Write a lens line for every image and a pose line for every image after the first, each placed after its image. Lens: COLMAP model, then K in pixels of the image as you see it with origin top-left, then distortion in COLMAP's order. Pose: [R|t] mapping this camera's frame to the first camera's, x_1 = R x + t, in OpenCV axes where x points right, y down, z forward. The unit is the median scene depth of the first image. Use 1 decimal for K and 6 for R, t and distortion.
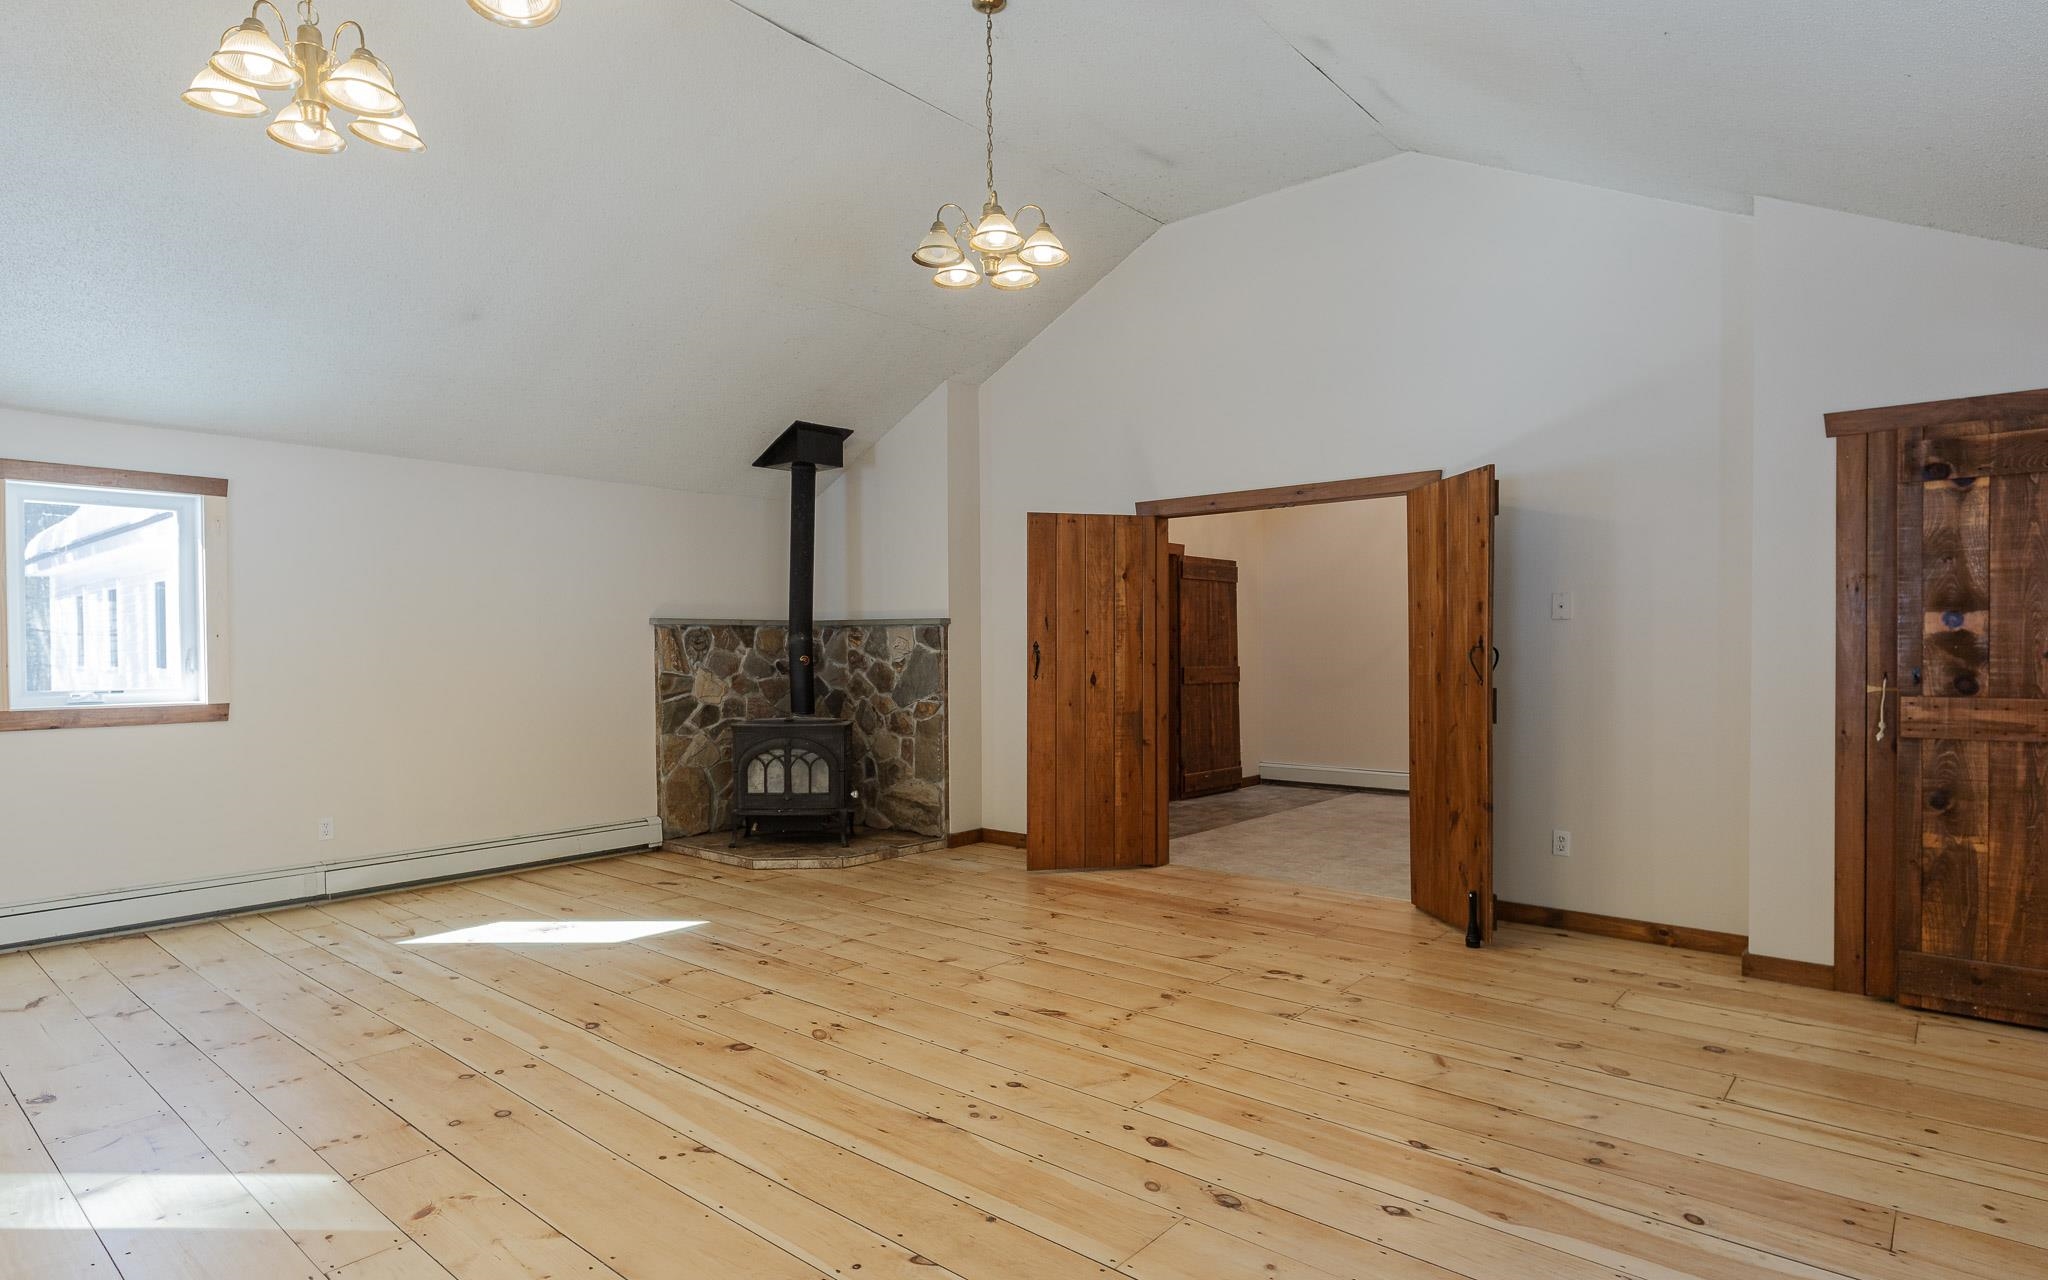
lens RADIAL K [[1073.1, 0, 1014.9], [0, 1073.1, 674.3], [0, 0, 1]] dist [-0.001108, -0.000283]
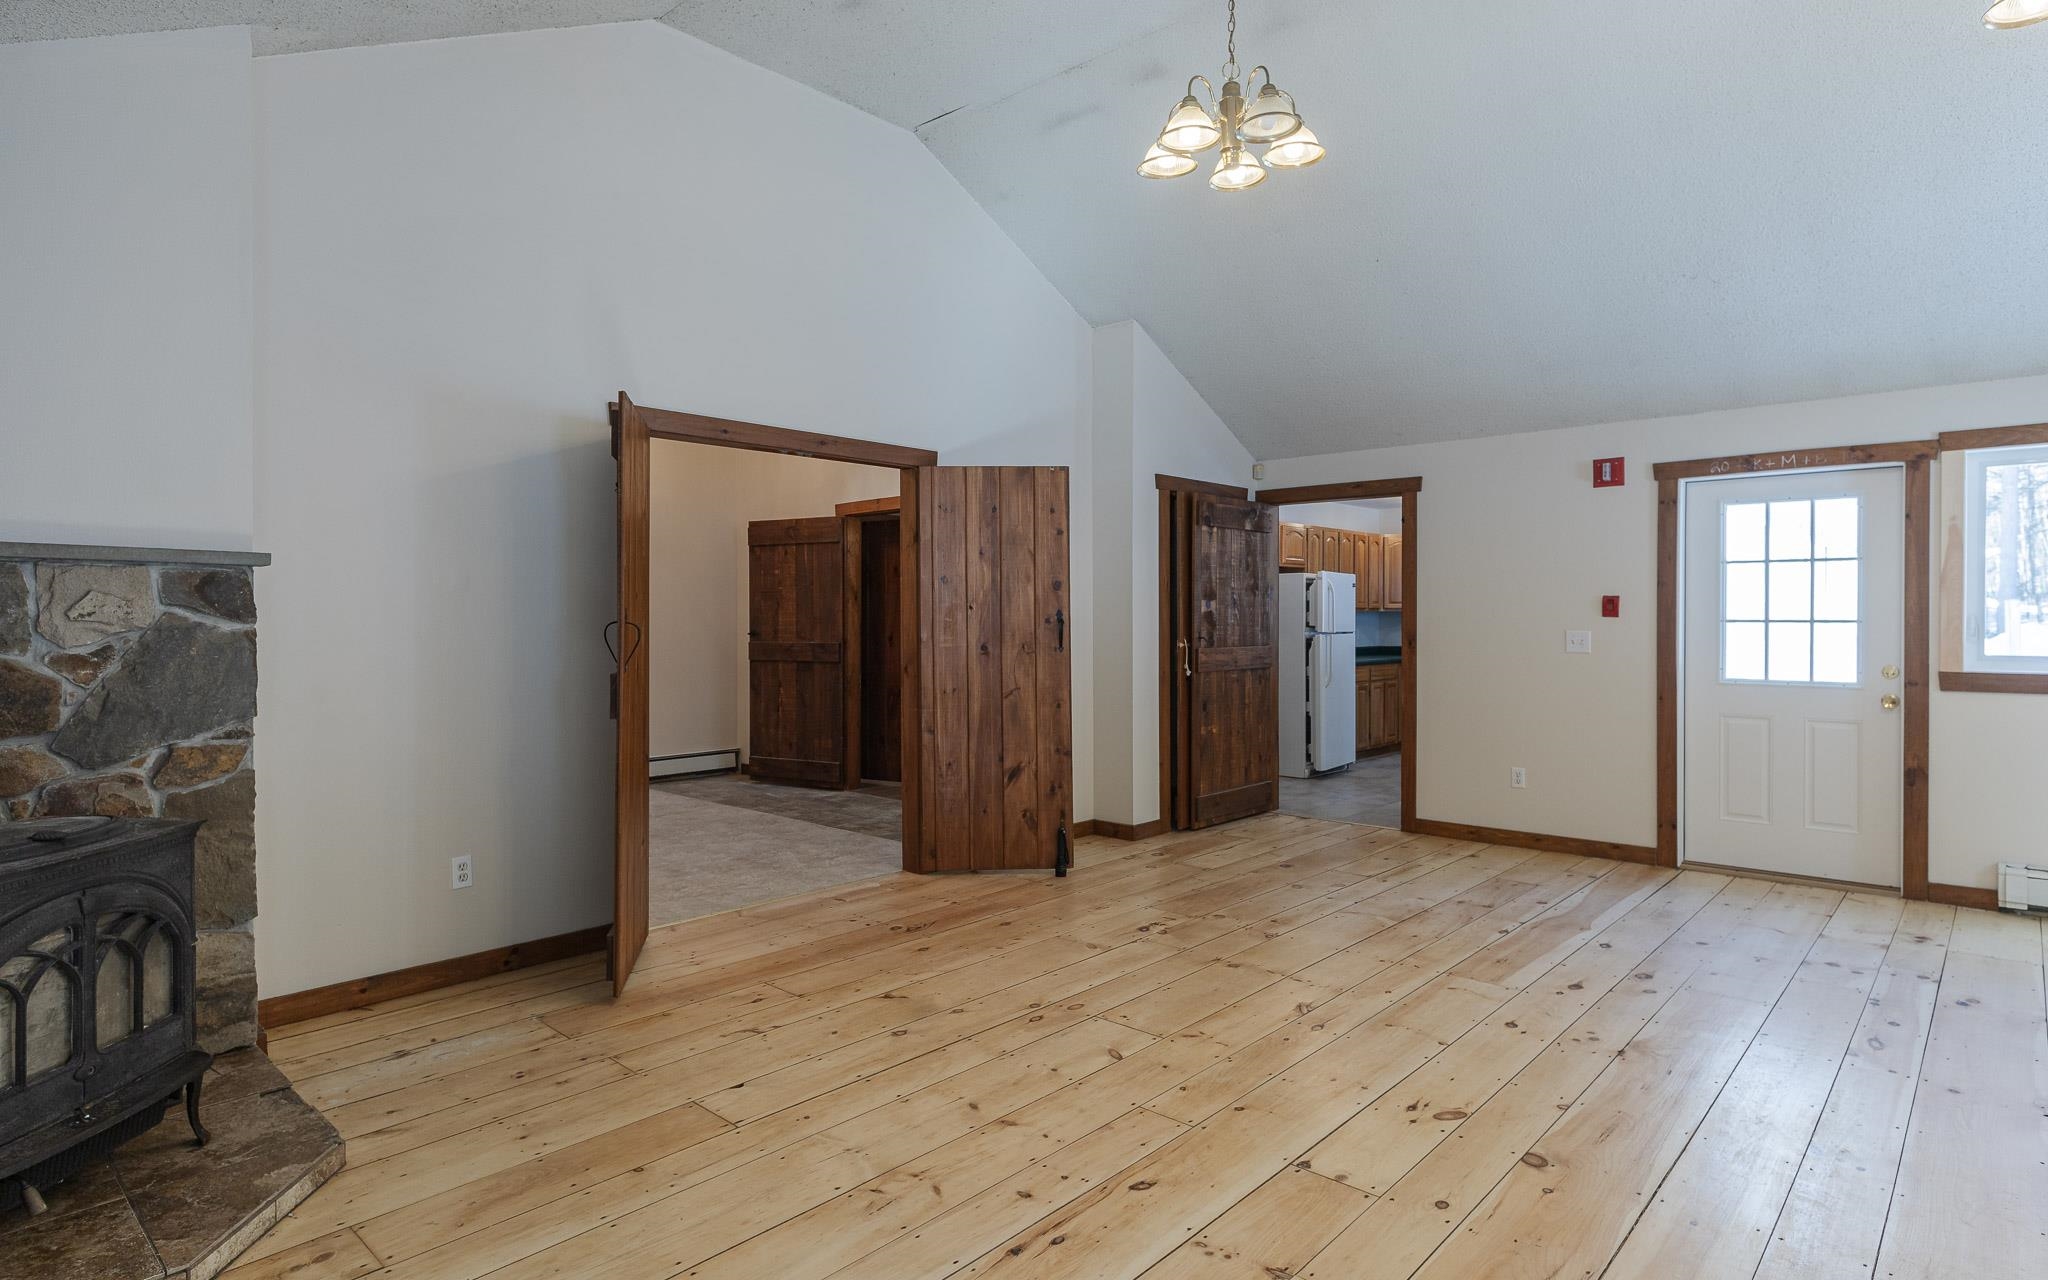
lens RADIAL K [[1119.1, 0, 992.5], [0, 1119.1, 633.2], [0, 0, 1]] dist [-0.002691, 0.000524]
pose [[0.039659, -0.009304, 0.999170, -0.681302], [0.026113, 0.999625, 0.008272, -0.019229], [-0.998872, 0.025764, 0.039887, 0.878699]]
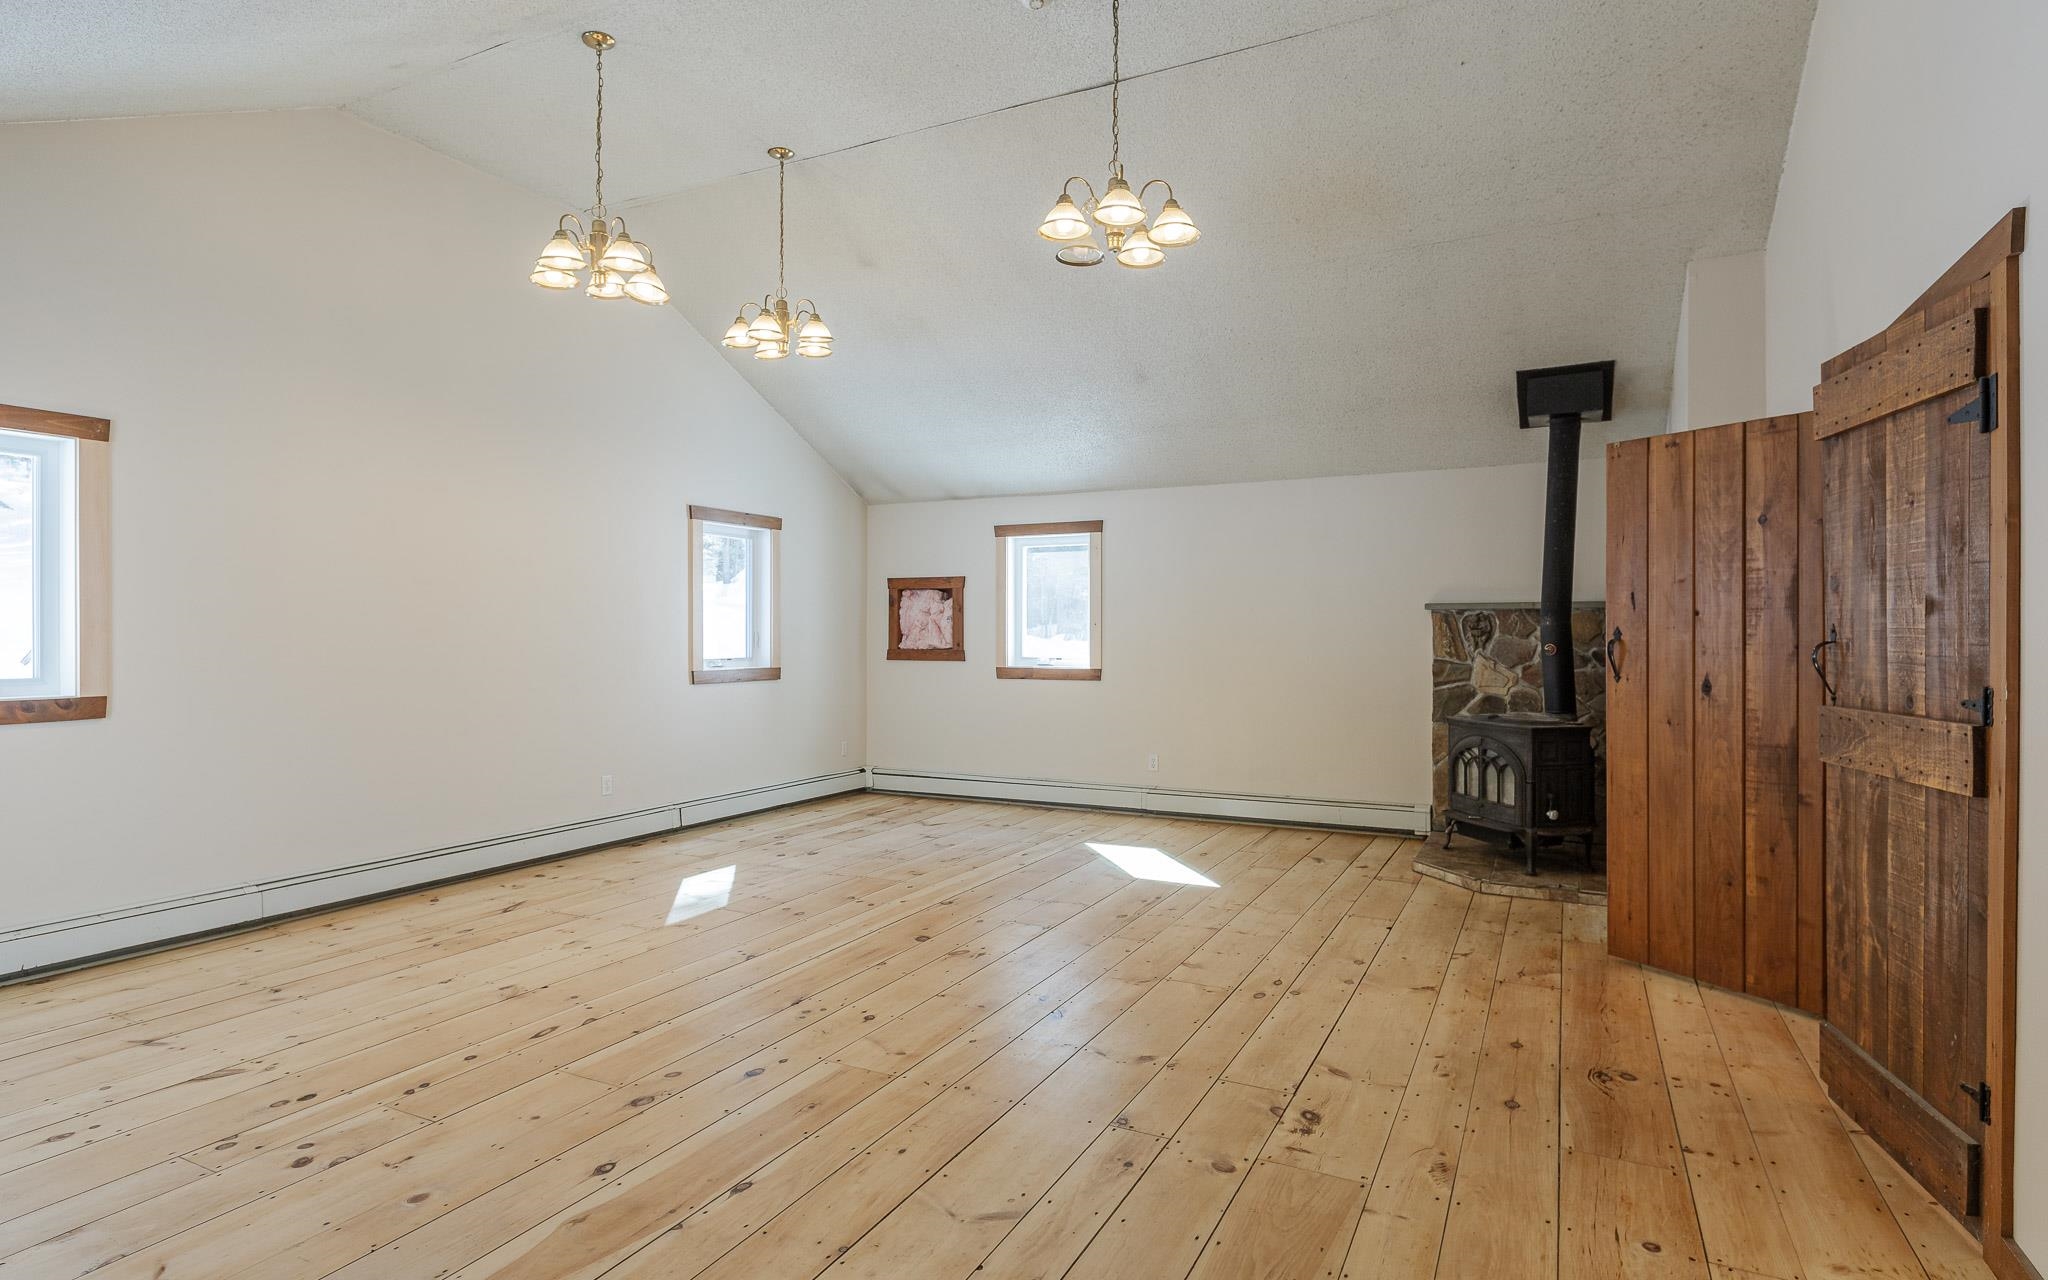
lens RADIAL K [[1064.6, 0, 1024.0], [0, 1064.6, 640.0], [0, 0, 1]] dist [-0.003946, -0.001141]
pose [[0.245461, 0.010948, -0.969345, 0.678625], [-0.027459, 0.999614, 0.004337, -0.016717], [0.969018, 0.025553, 0.245667, 0.522942]]
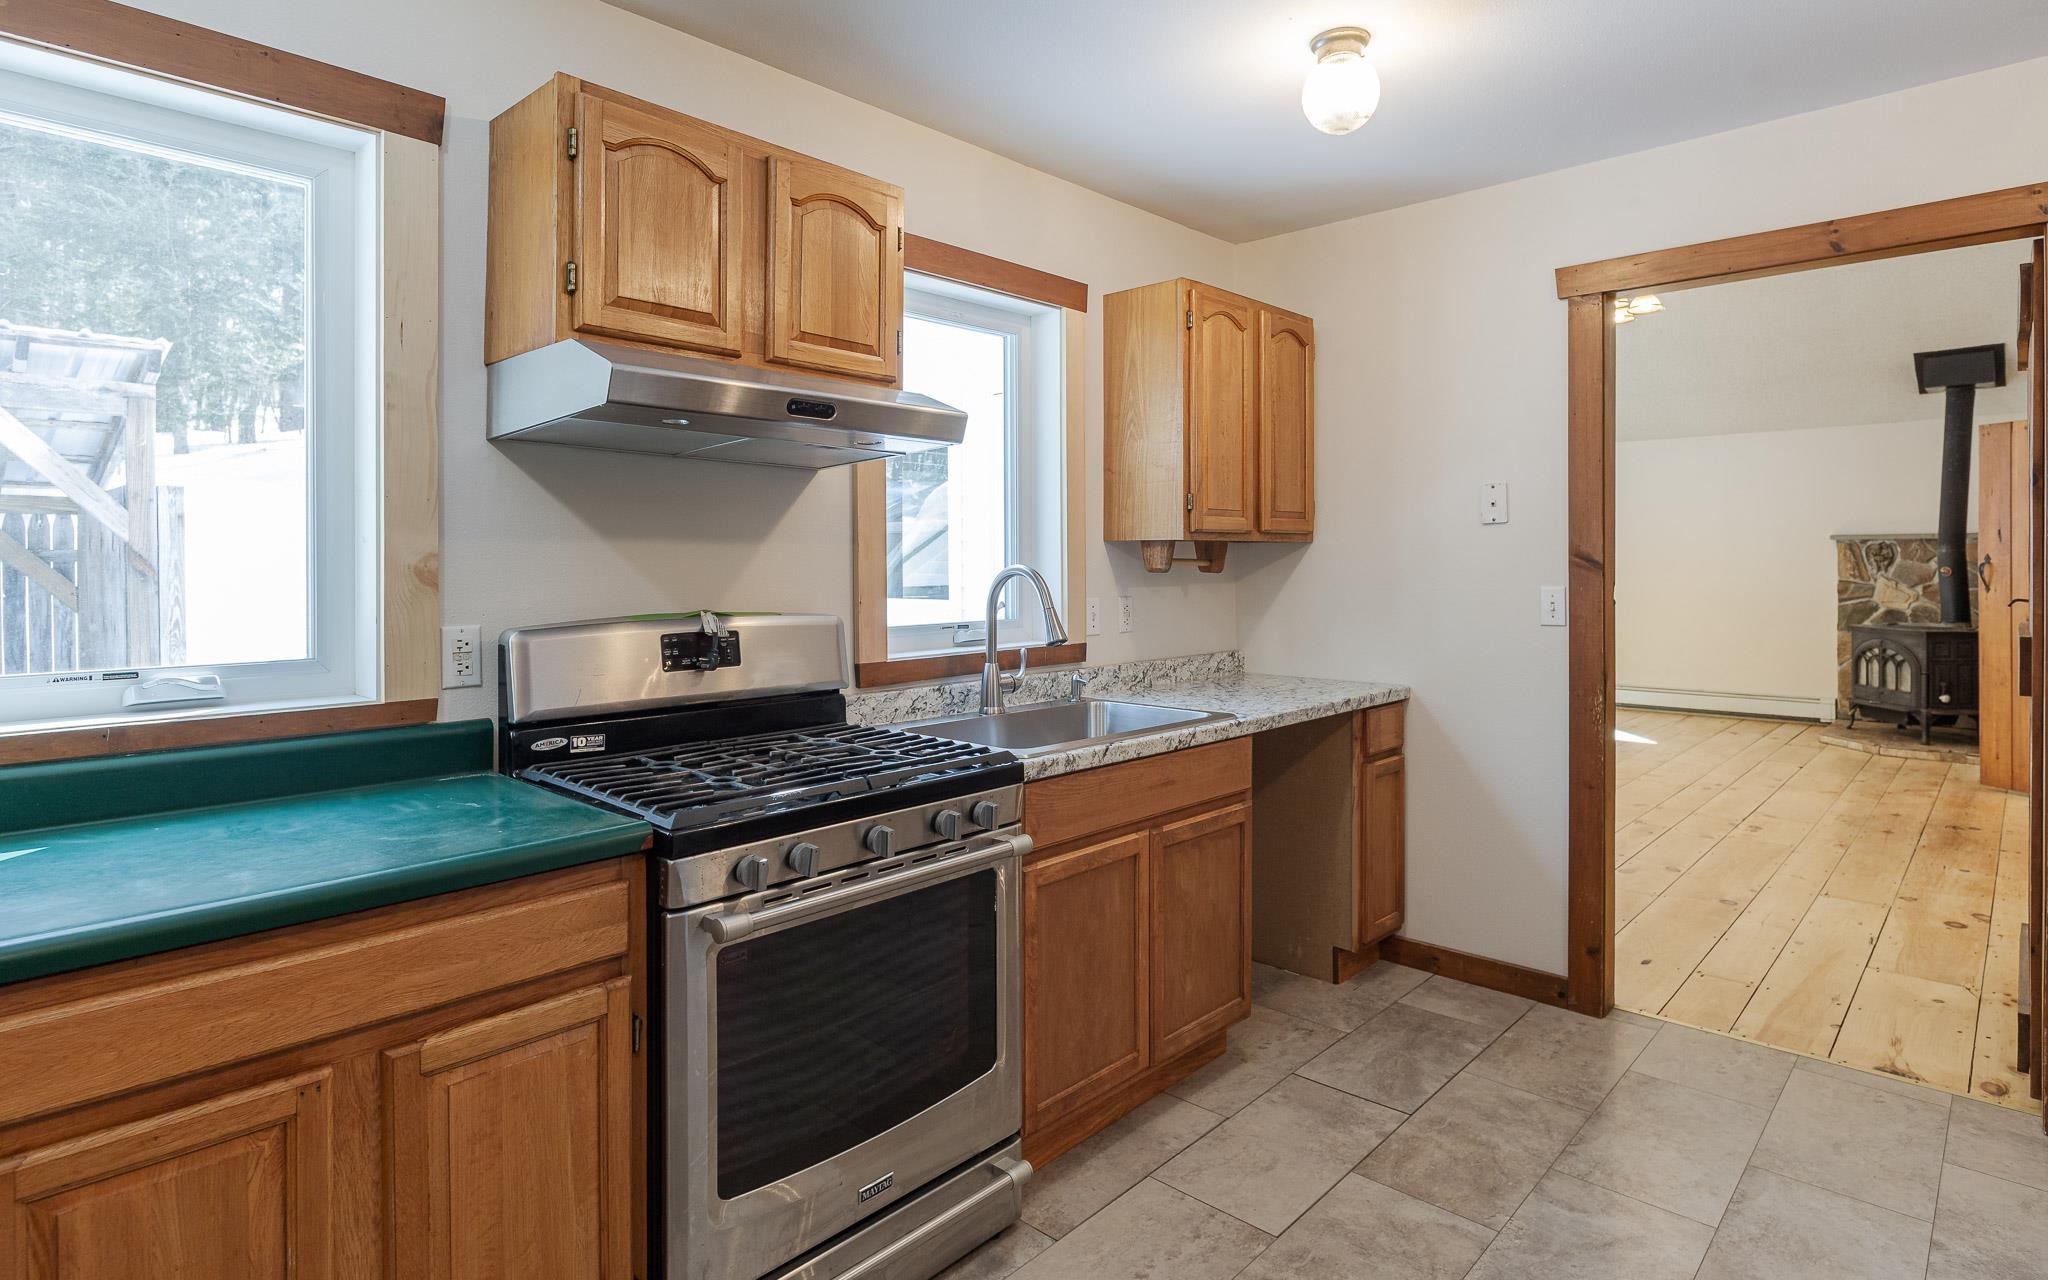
lens RADIAL K [[1080.8, 0, 1027.0], [0, 1080.8, 572.7], [0, 0, 1]] dist [-0.001359, -0.000723]
pose [[-0.031084, 0.013912, -0.999420, 1.194960], [-0.023599, 0.999614, 0.014649, -0.007673], [0.999238, 0.024041, -0.030743, 0.163305]]
